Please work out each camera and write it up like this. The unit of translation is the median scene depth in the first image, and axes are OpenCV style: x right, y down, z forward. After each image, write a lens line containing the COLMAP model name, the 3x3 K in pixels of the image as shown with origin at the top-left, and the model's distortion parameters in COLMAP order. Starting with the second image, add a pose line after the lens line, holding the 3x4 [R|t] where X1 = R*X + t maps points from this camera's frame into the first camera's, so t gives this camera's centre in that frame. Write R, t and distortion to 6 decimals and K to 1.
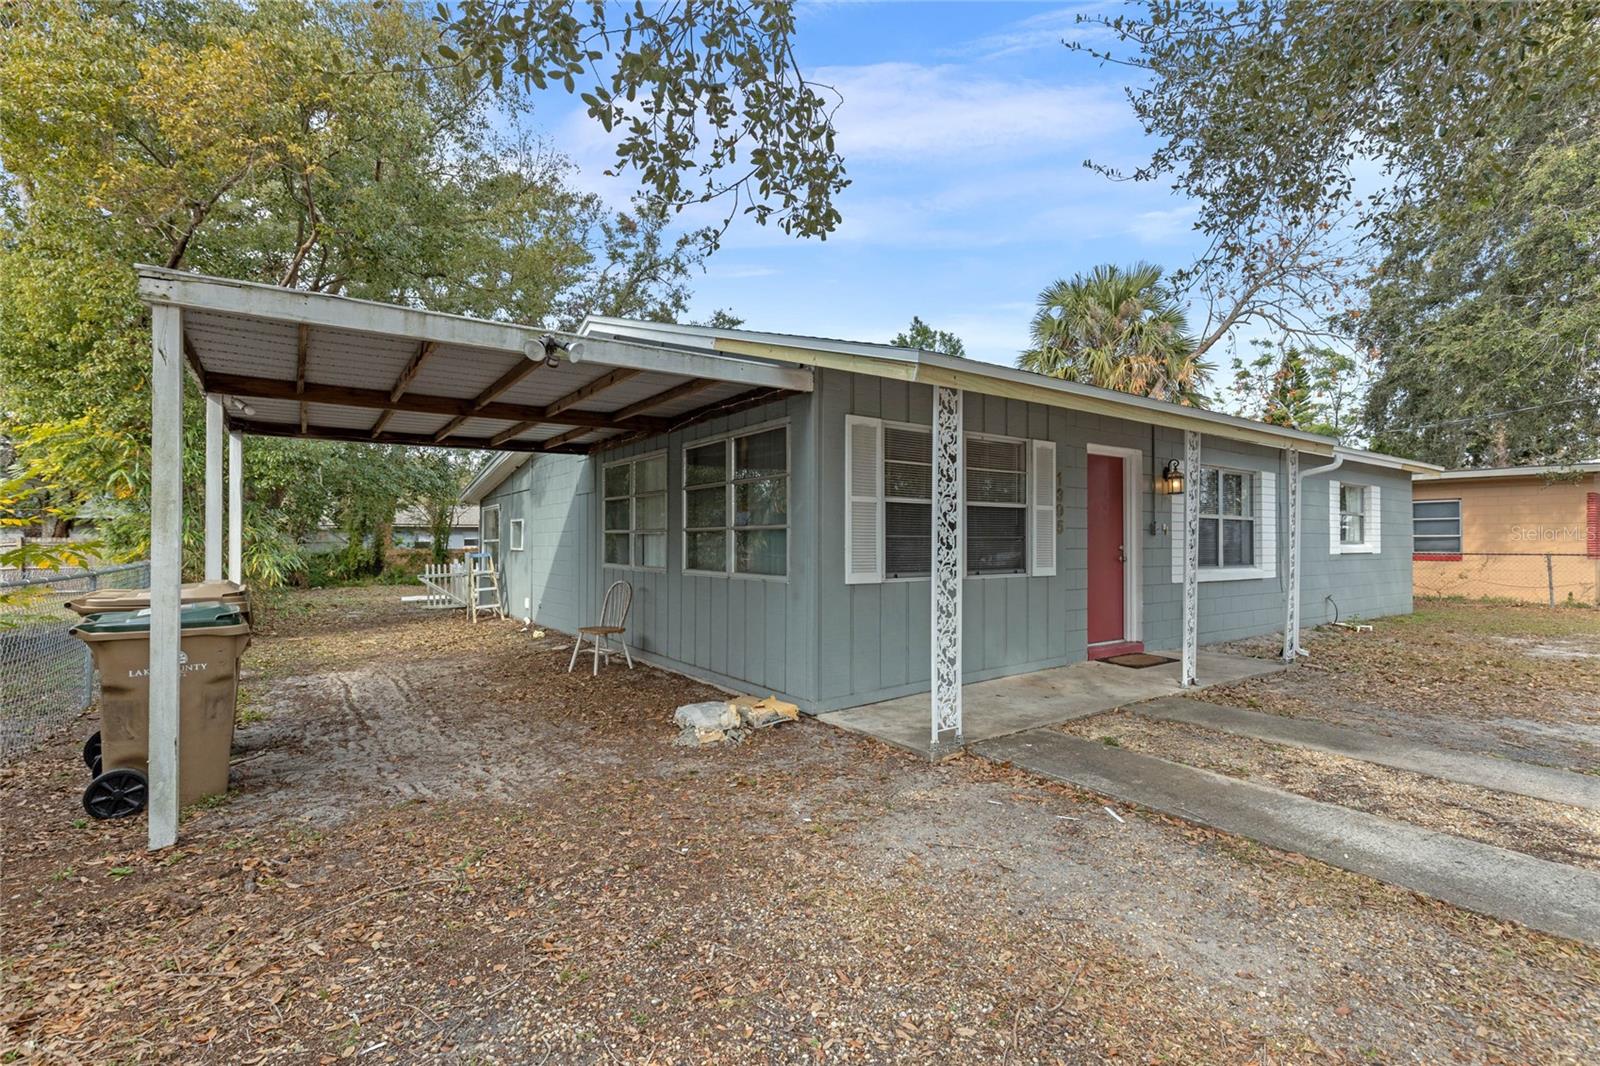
lens RADIAL K [[729.9, 0, 797.0], [0, 729.9, 544.9], [0, 0, 1]] dist [0.010588, -0.000293]
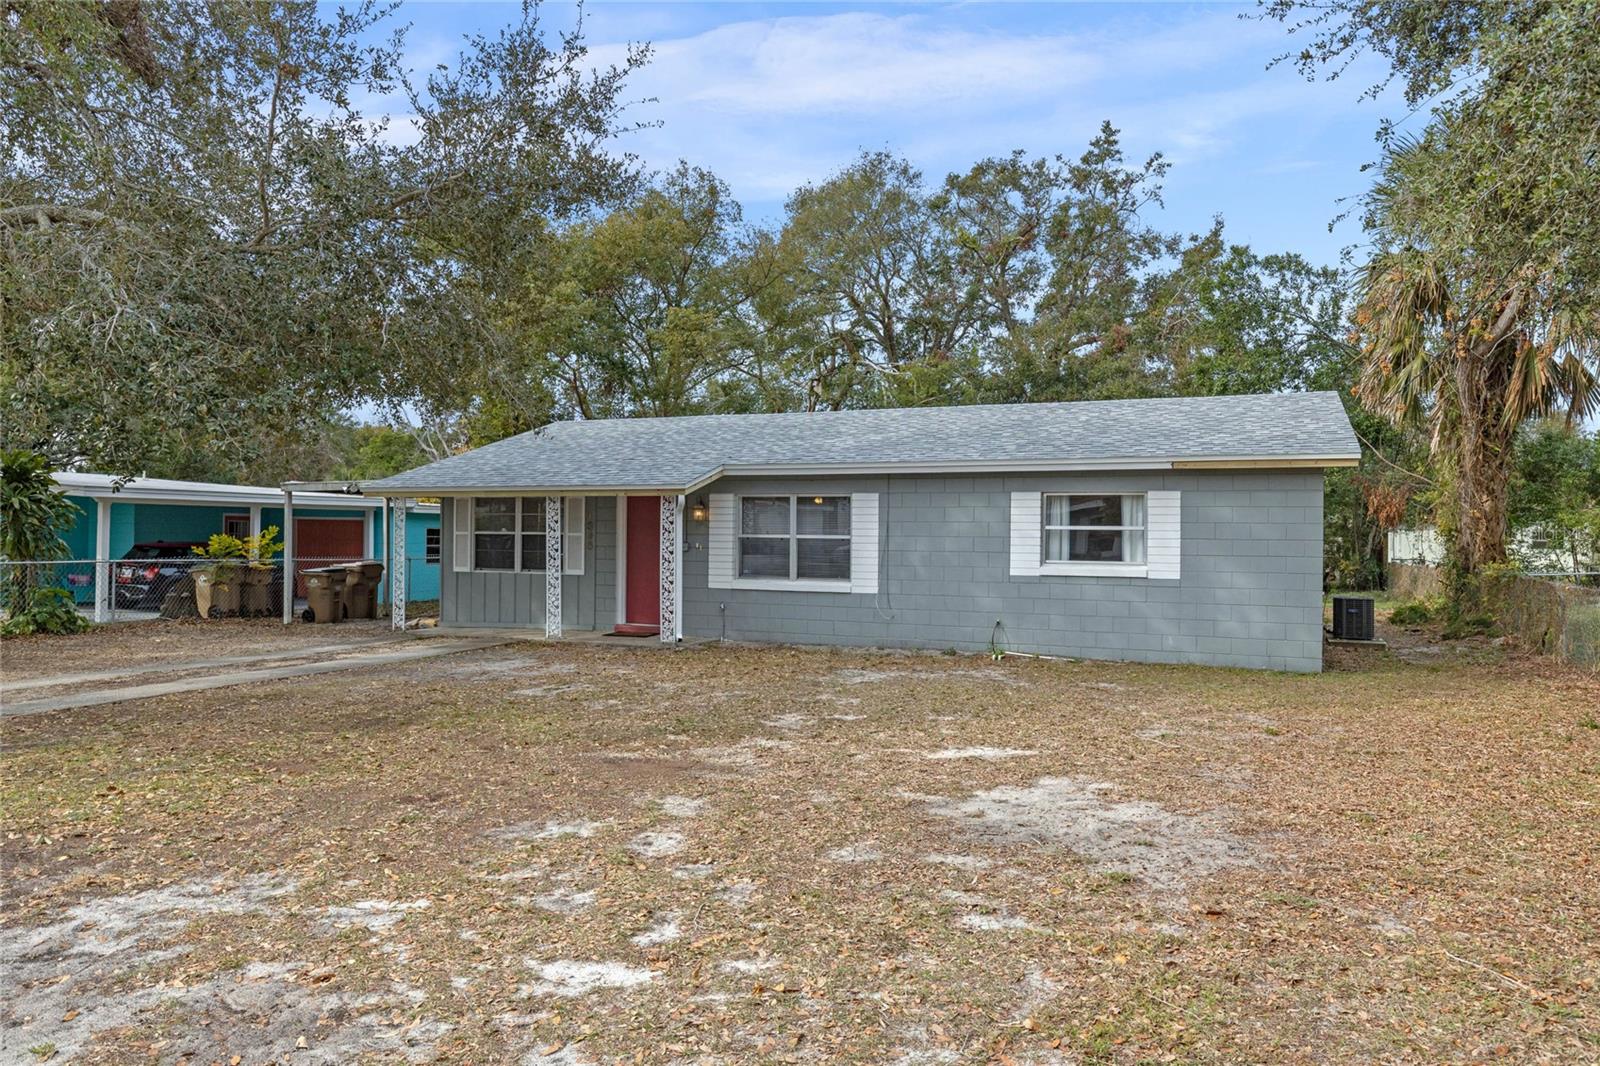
lens RADIAL K [[1087.3, 0, 810.9], [0, 1087.3, 530.5], [0, 0, 1]] dist [-0.015042, 0.004265]
pose [[0.518073, 0.001480, -0.855335, 1.922807], [-0.009578, 0.999946, -0.004071, -0.037860], [0.855283, 0.010302, 0.518059, 0.119057]]
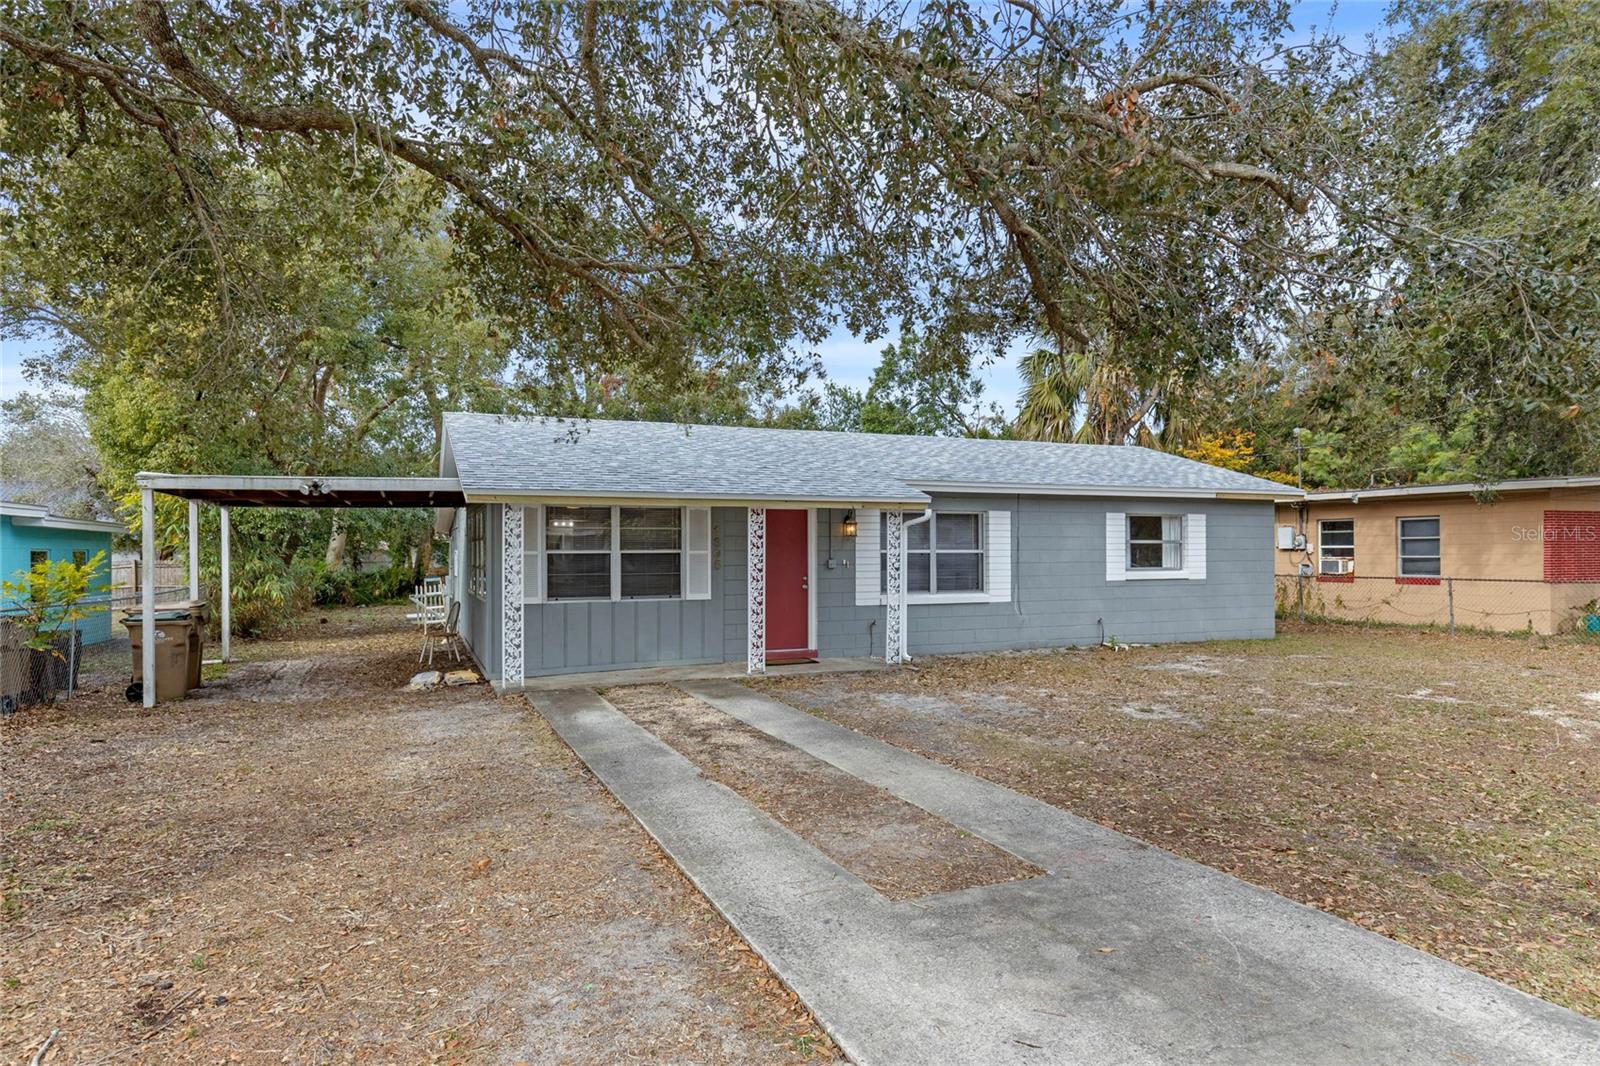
lens RADIAL K [[971.0, 0, 795.4], [0, 971.0, 535.9], [0, 0, 1]] dist [0.007089, 0.001143]
pose [[0.975611, -0.008883, -0.219325, 0.657576], [0.004737, 0.999800, -0.019426, -0.031153], [0.219454, 0.017913, 0.975458, -0.569231]]
